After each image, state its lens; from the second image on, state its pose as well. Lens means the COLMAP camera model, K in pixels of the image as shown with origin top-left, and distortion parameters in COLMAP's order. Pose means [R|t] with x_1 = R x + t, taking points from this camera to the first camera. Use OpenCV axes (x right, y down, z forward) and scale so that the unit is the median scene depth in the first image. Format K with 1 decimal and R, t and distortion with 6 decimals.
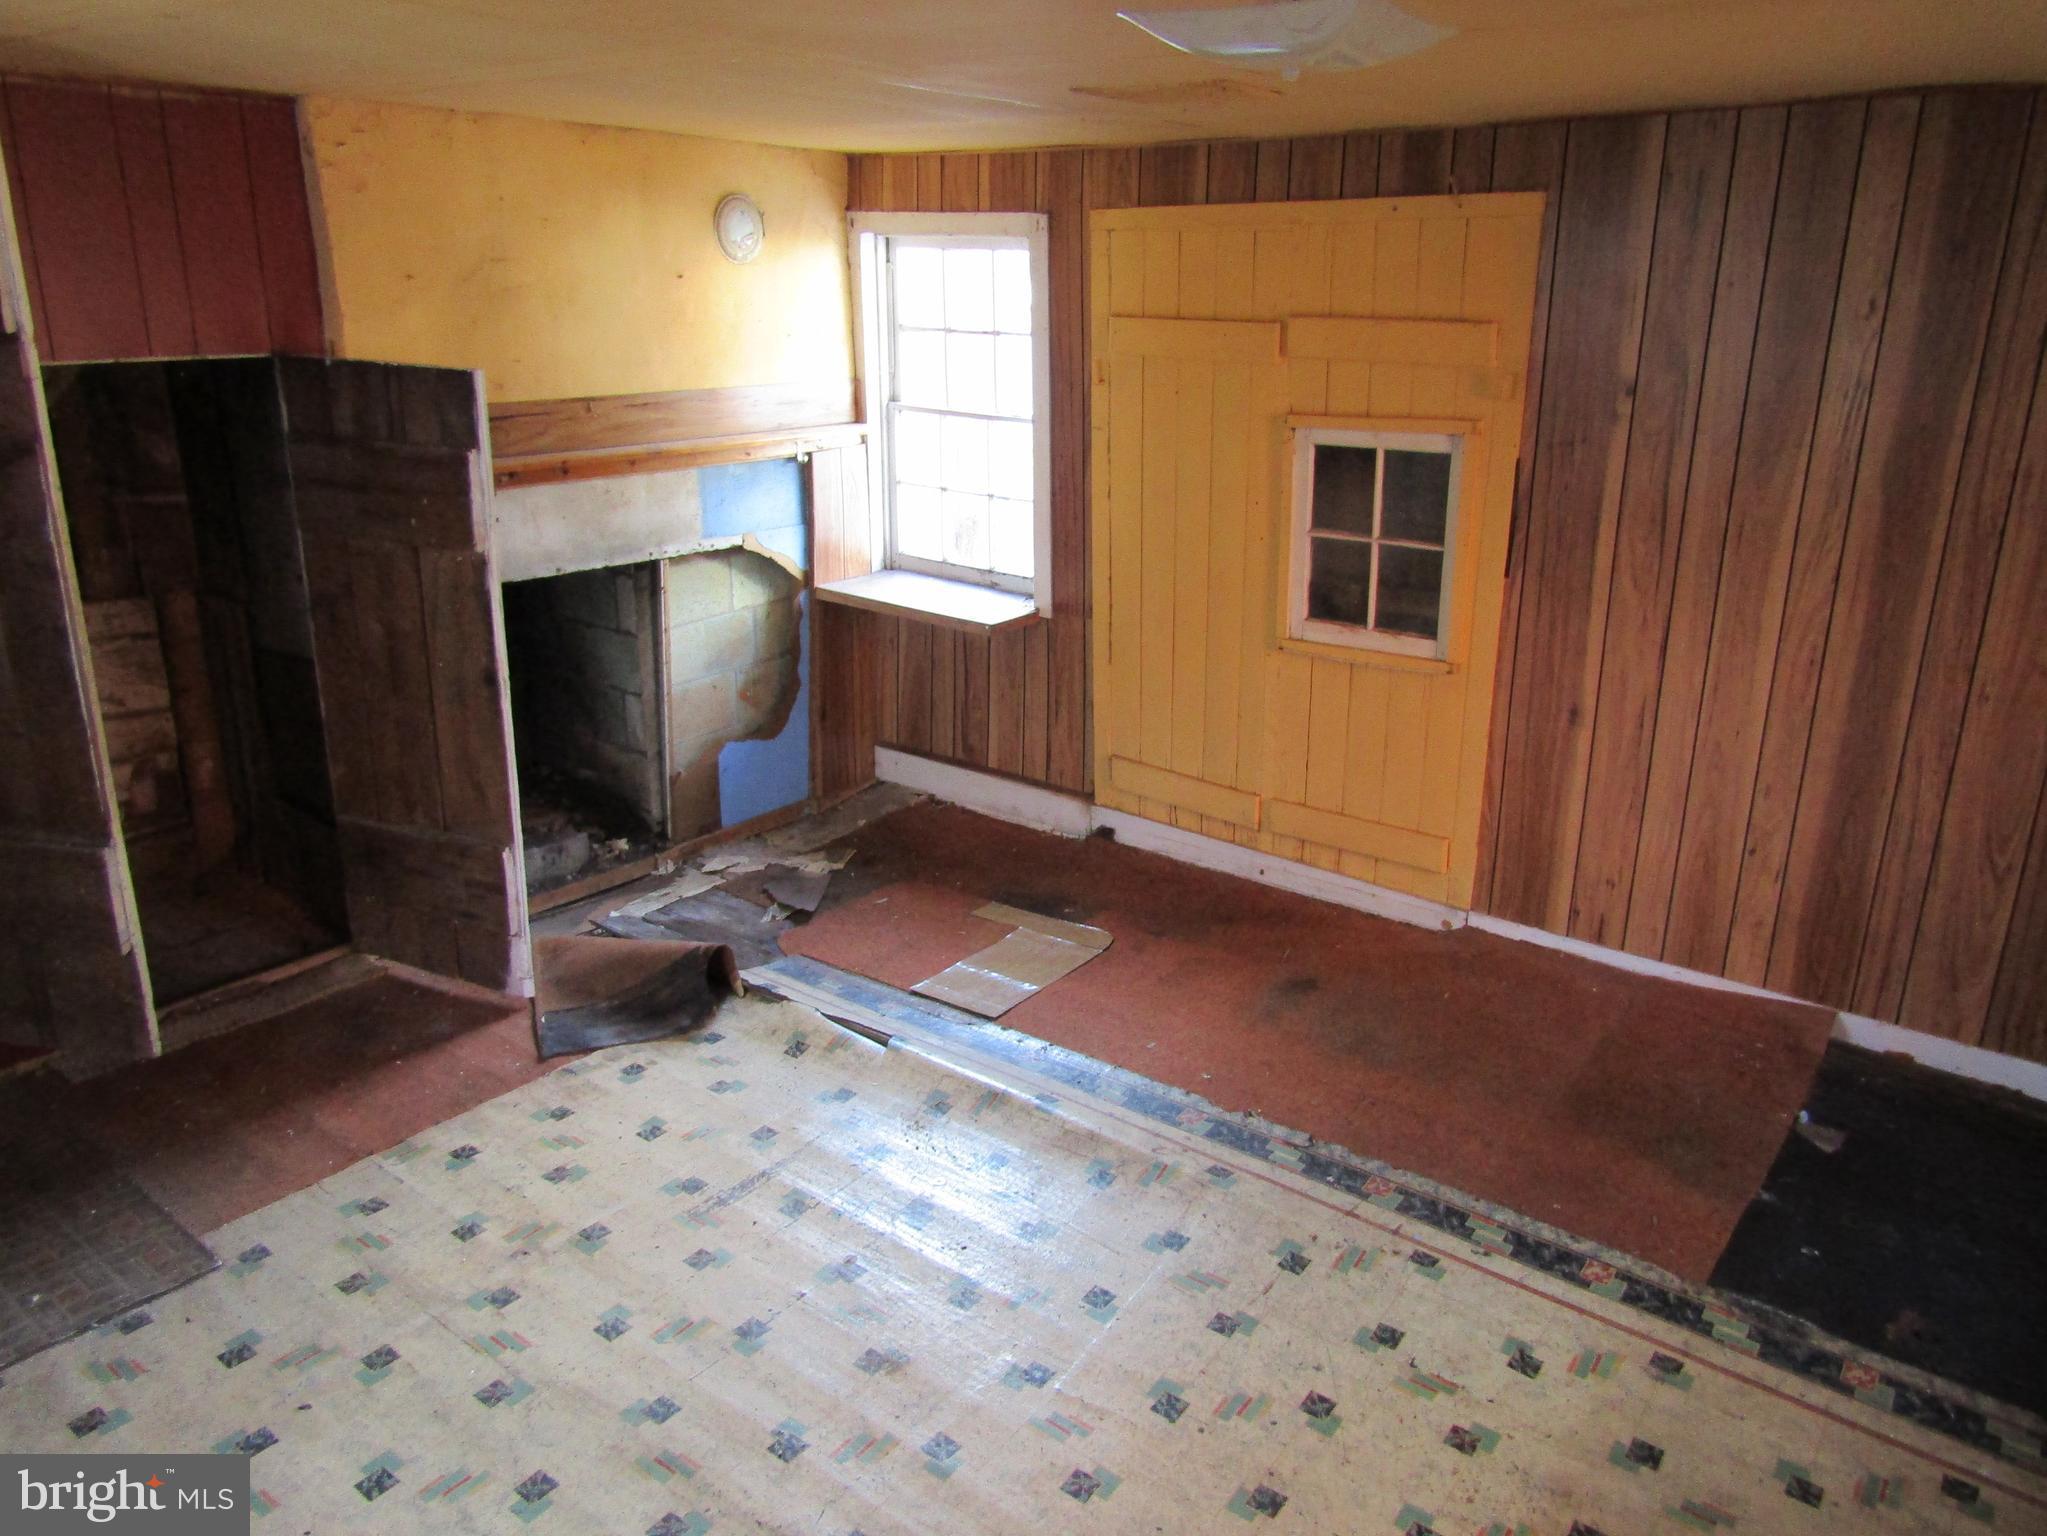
lens RADIAL K [[1477.7, 0, 1034.3], [0, 1477.7, 768.6], [0, 0, 1]] dist [-0.007532, -0.006776]
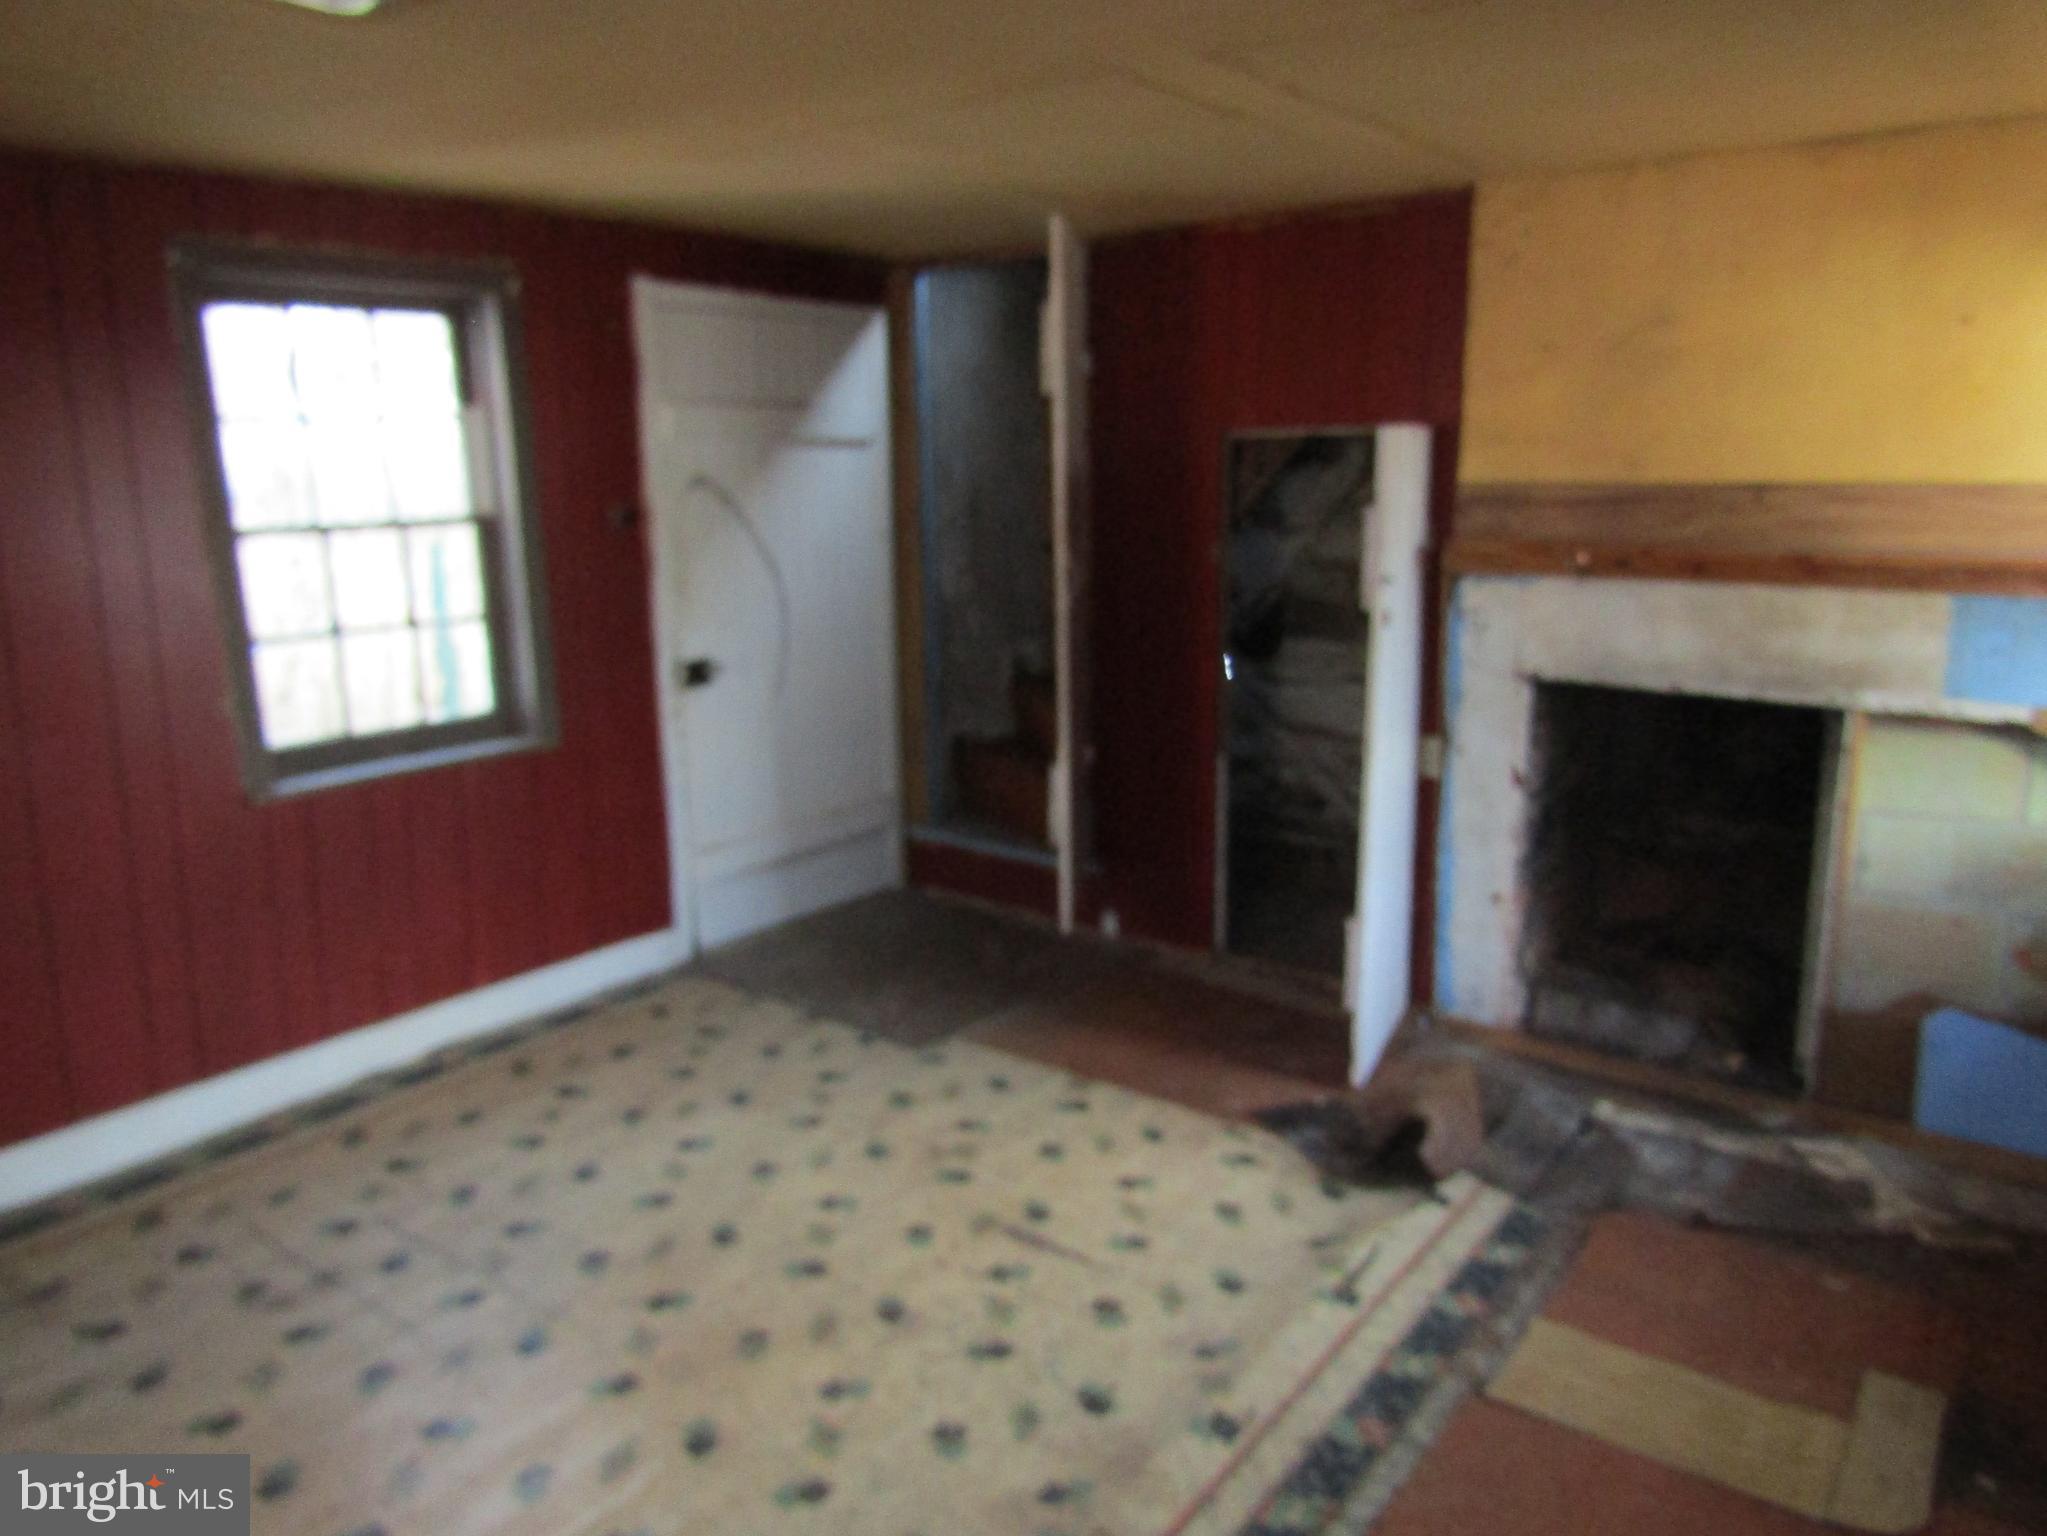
lens RADIAL K [[1477.7, 0, 1033.9], [0, 1477.7, 762.8], [0, 0, 1]] dist [-0.007532, -0.006776]
pose [[-0.021598, 0.173163, -0.984656, 0.524523], [-0.313210, 0.934135, 0.171149, -0.127150], [0.949438, 0.312101, 0.034061, 0.664832]]
